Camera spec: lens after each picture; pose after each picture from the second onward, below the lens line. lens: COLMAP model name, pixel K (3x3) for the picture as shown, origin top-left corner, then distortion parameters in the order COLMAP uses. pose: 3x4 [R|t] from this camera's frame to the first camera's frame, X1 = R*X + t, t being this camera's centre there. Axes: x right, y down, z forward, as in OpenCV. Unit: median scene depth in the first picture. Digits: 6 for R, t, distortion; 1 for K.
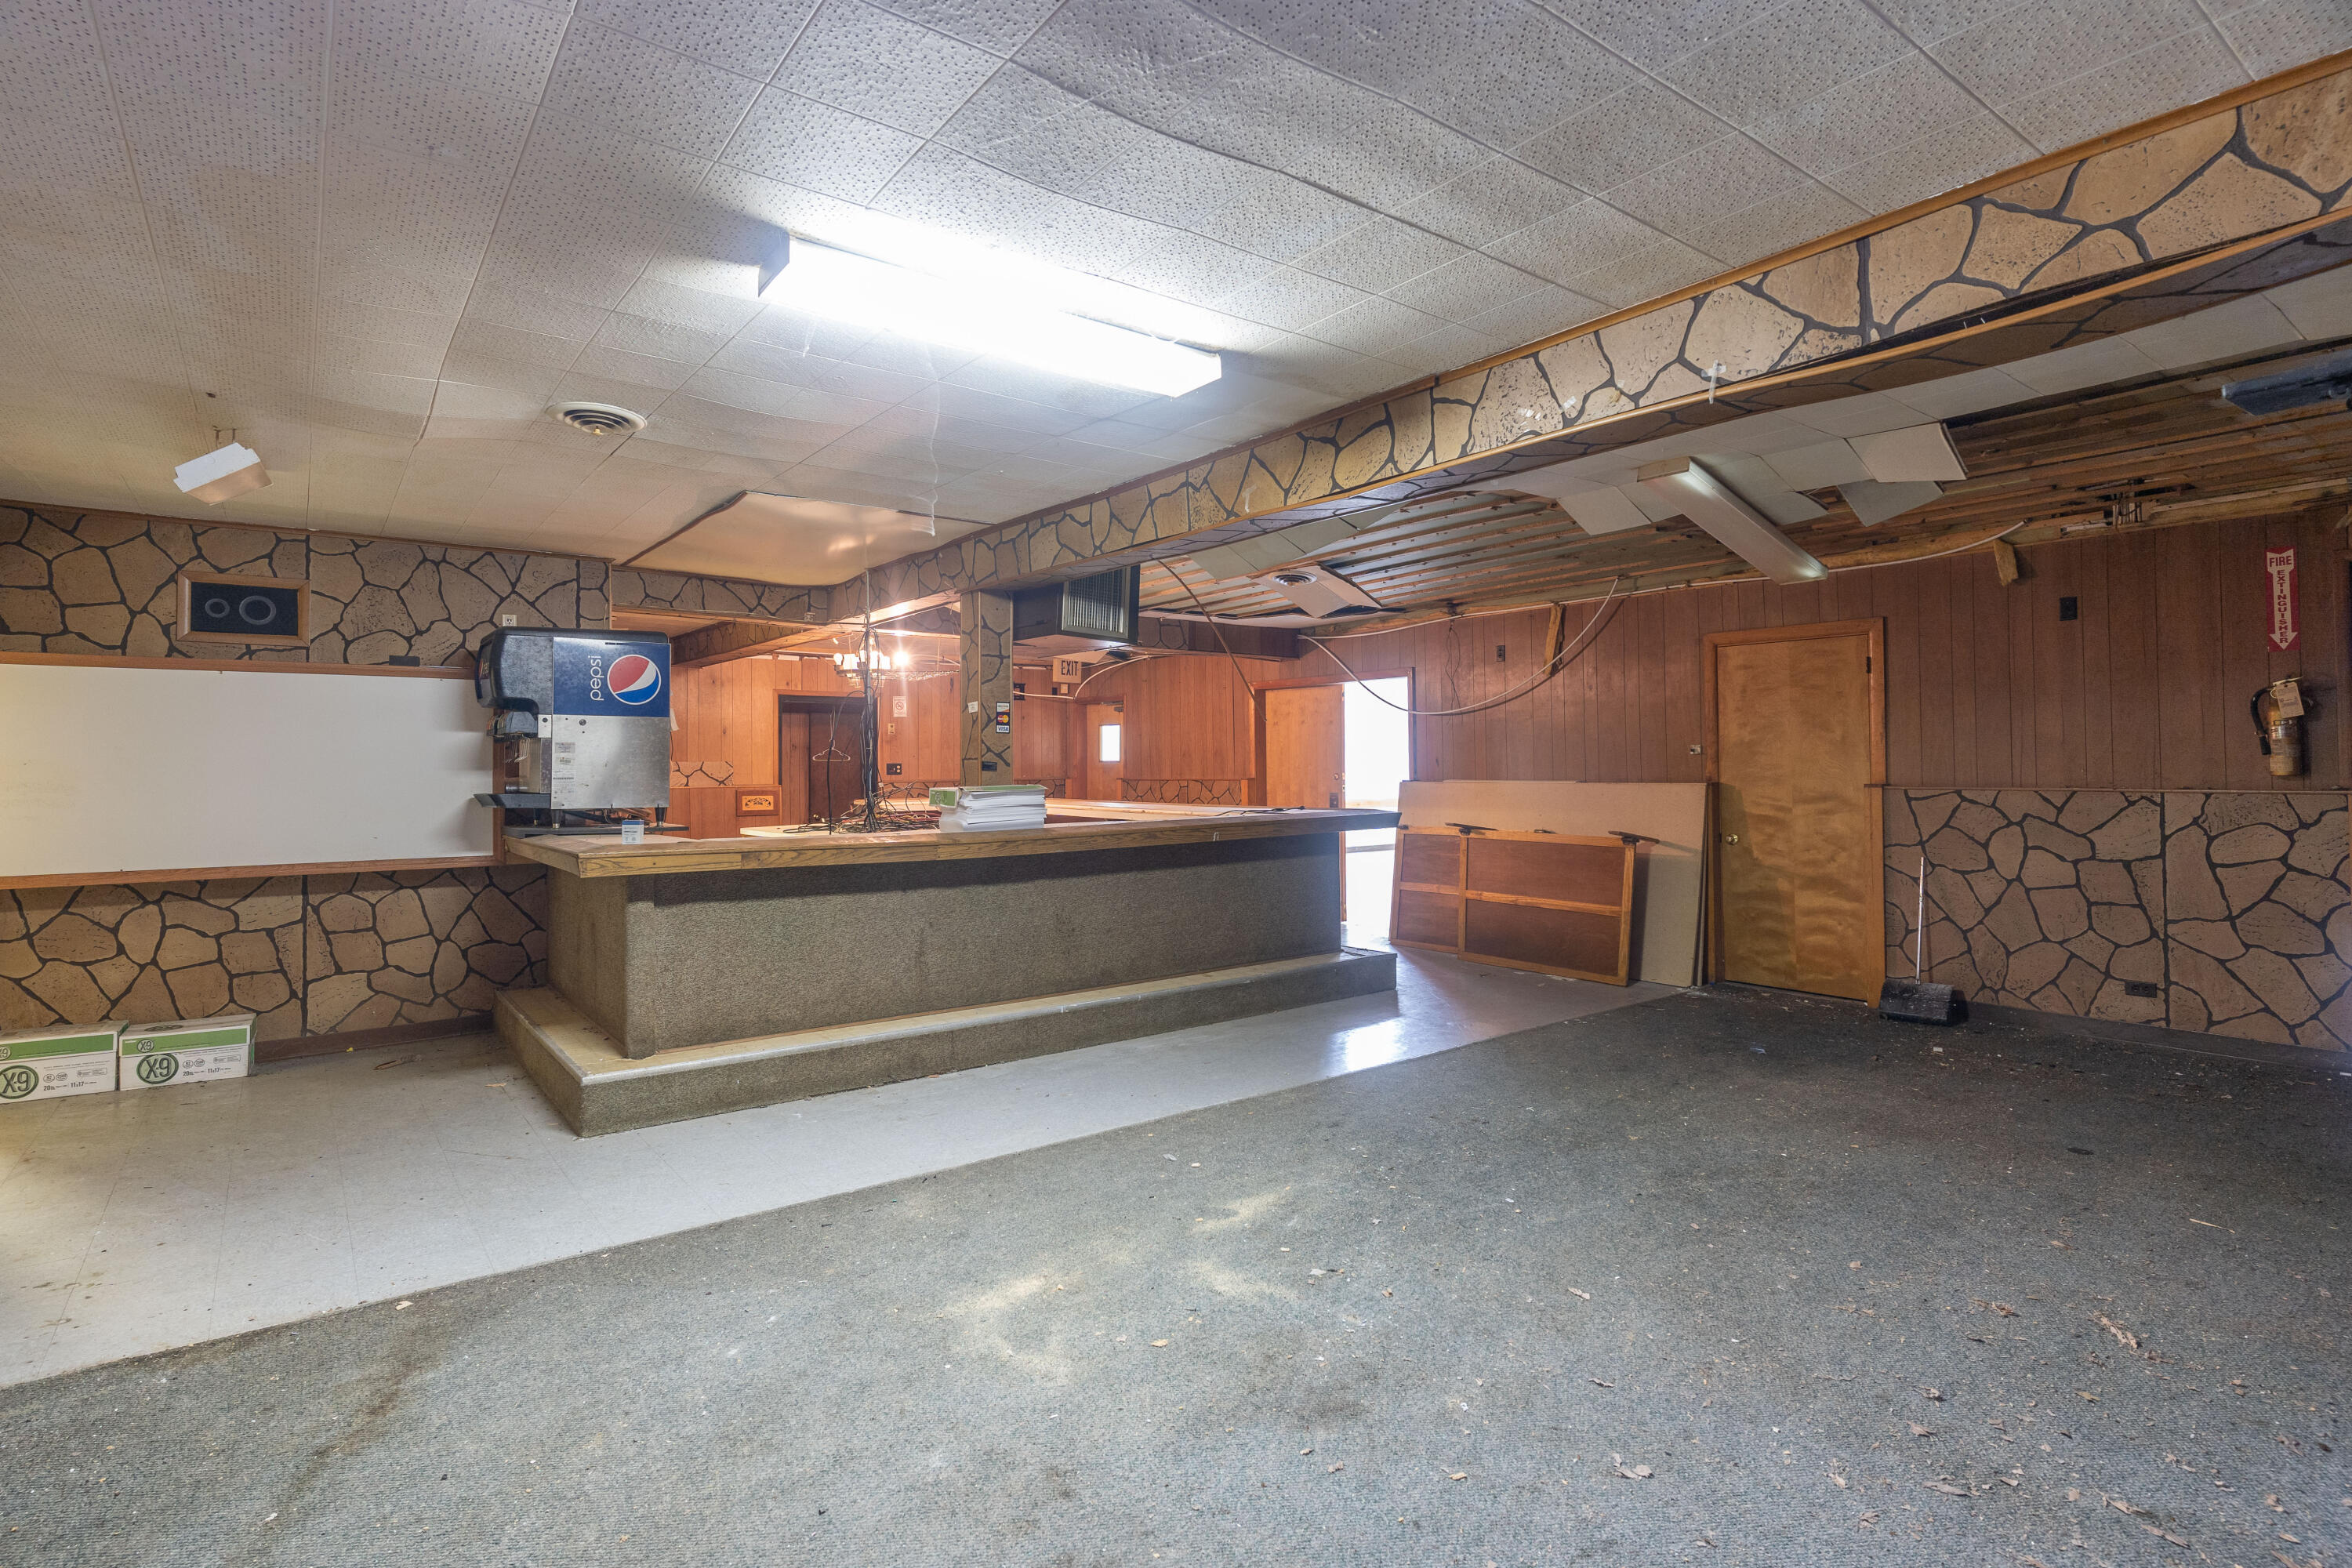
lens RADIAL K [[1141.0, 0, 1169.7], [0, 1141.0, 762.6], [0, 0, 1]] dist [0.000735, -0.000433]
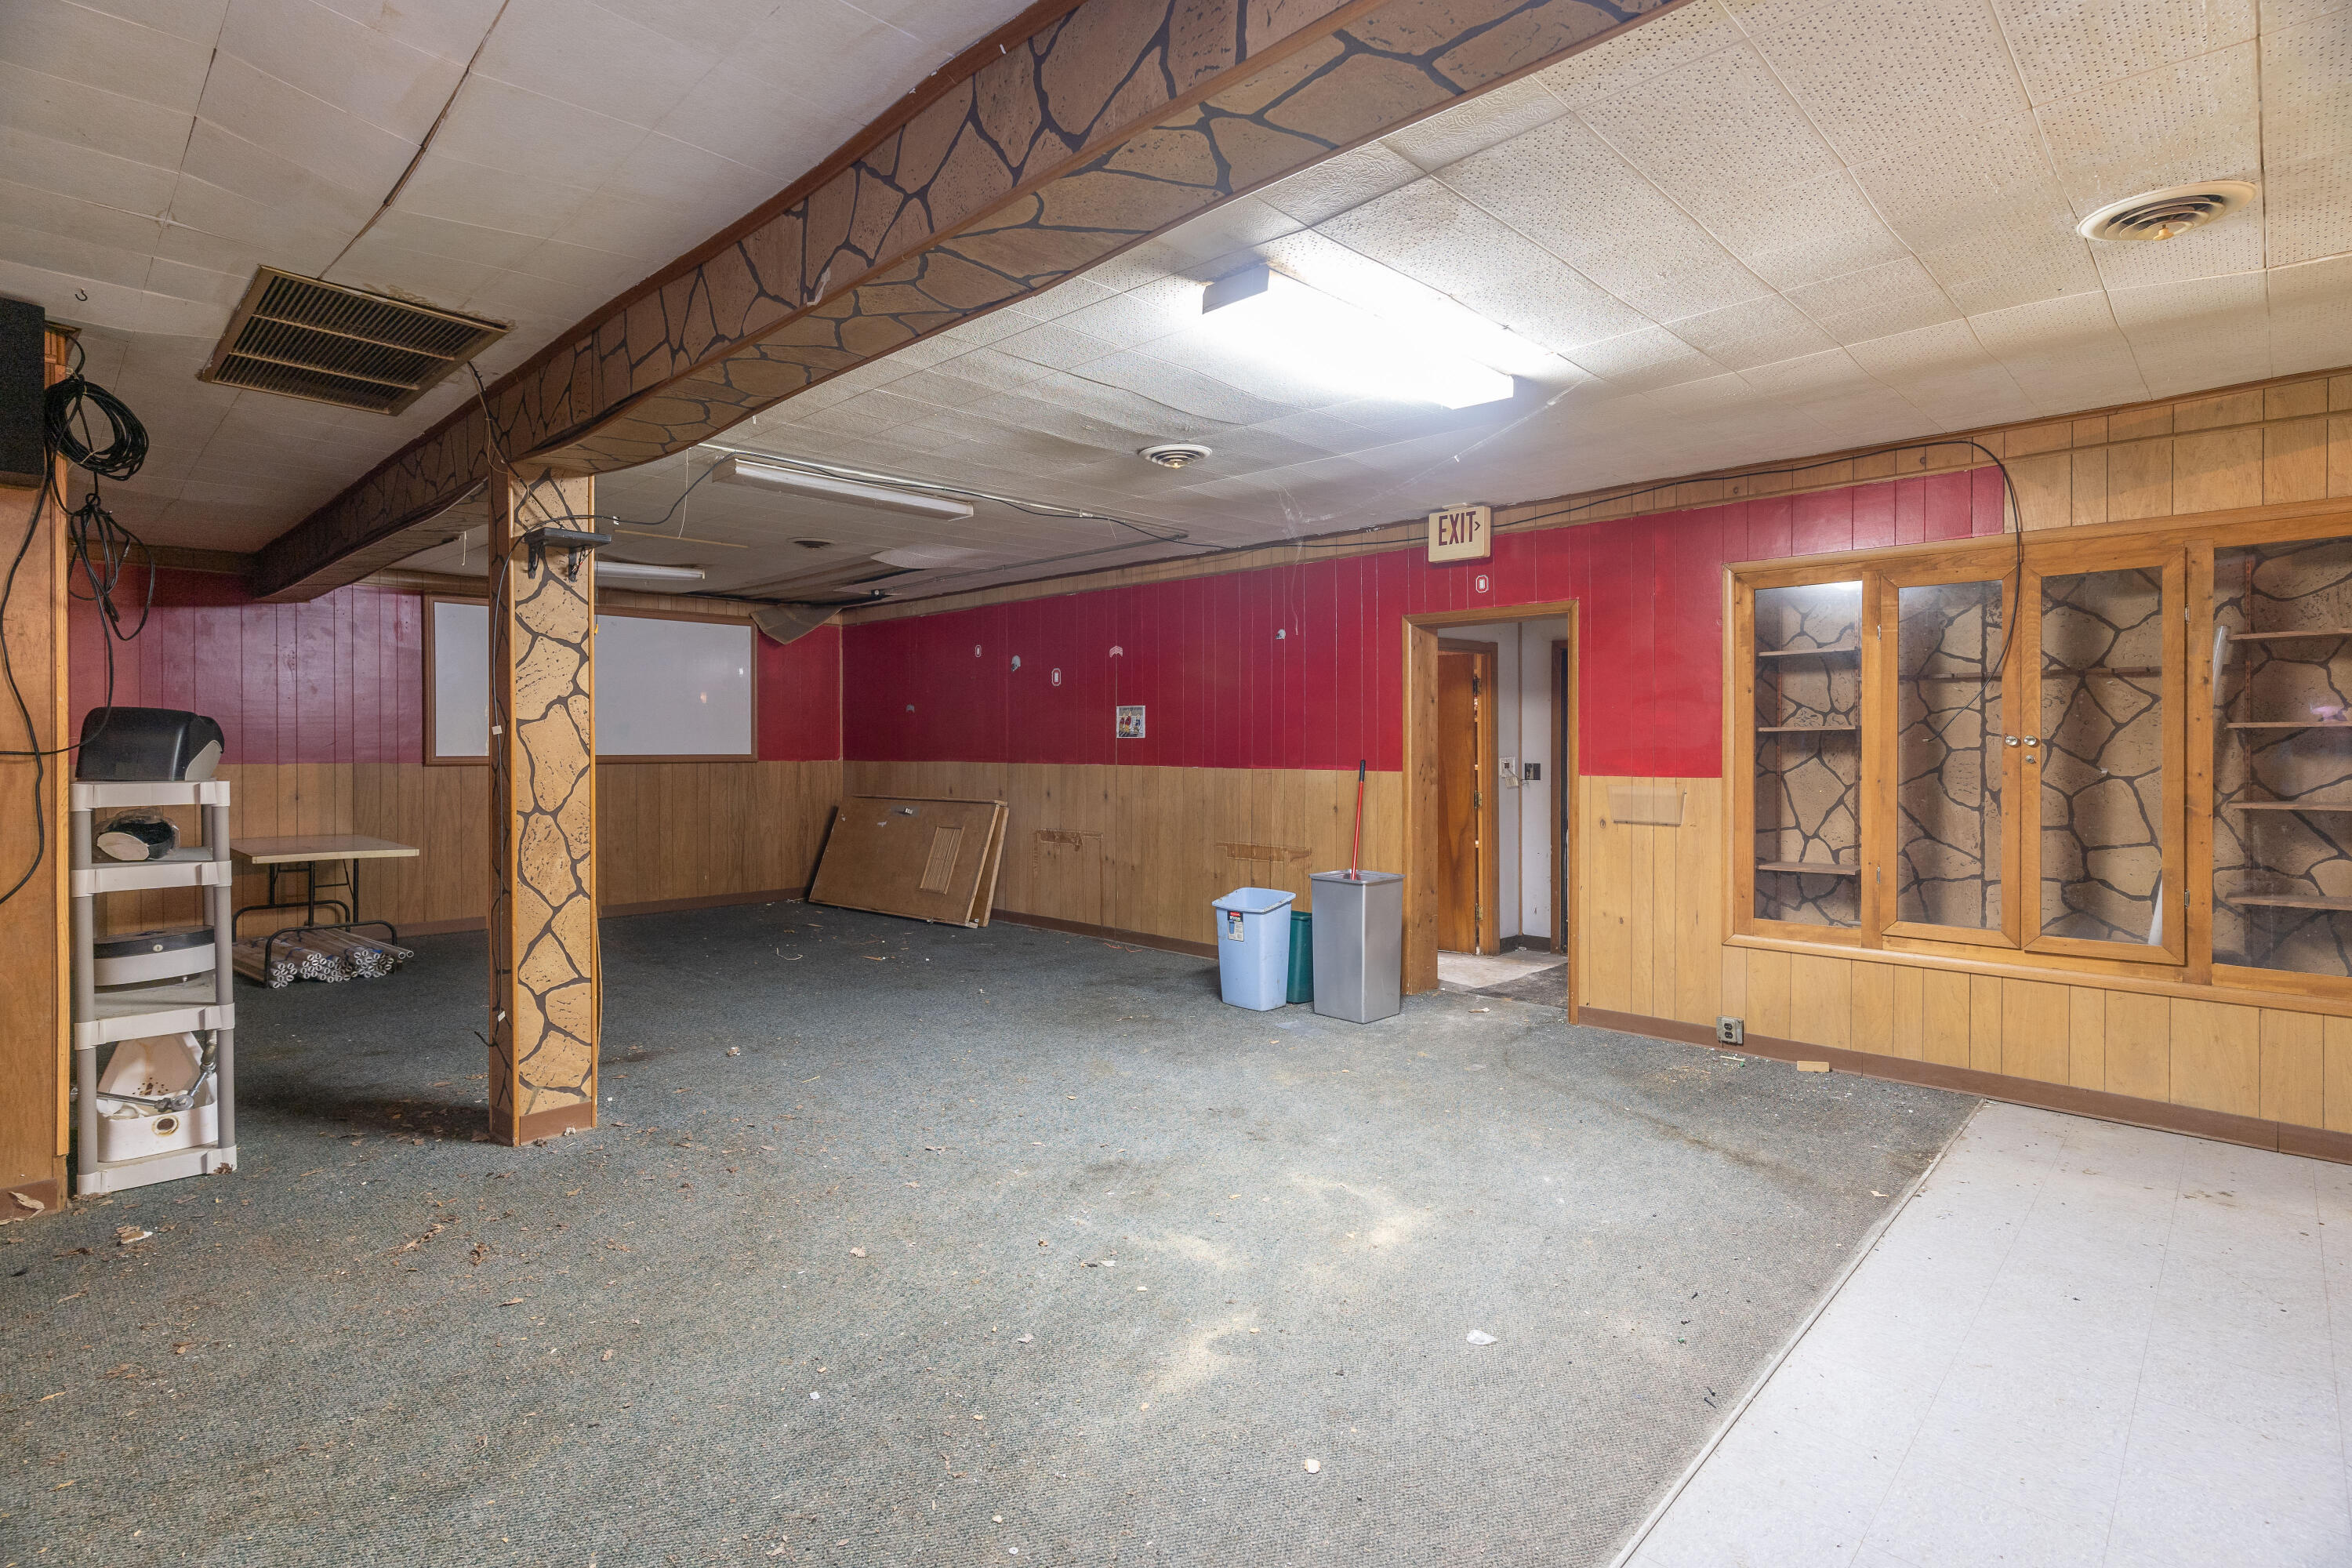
lens RADIAL K [[1141.0, 0, 1178.2], [0, 1141.0, 770.8], [0, 0, 1]] dist [0.000735, -0.000433]
pose [[-0.987344, 0.010672, -0.158235, 0.235944], [0.007552, 0.999765, 0.020307, 0.006593], [0.158414, 0.018855, -0.987193, 2.109582]]
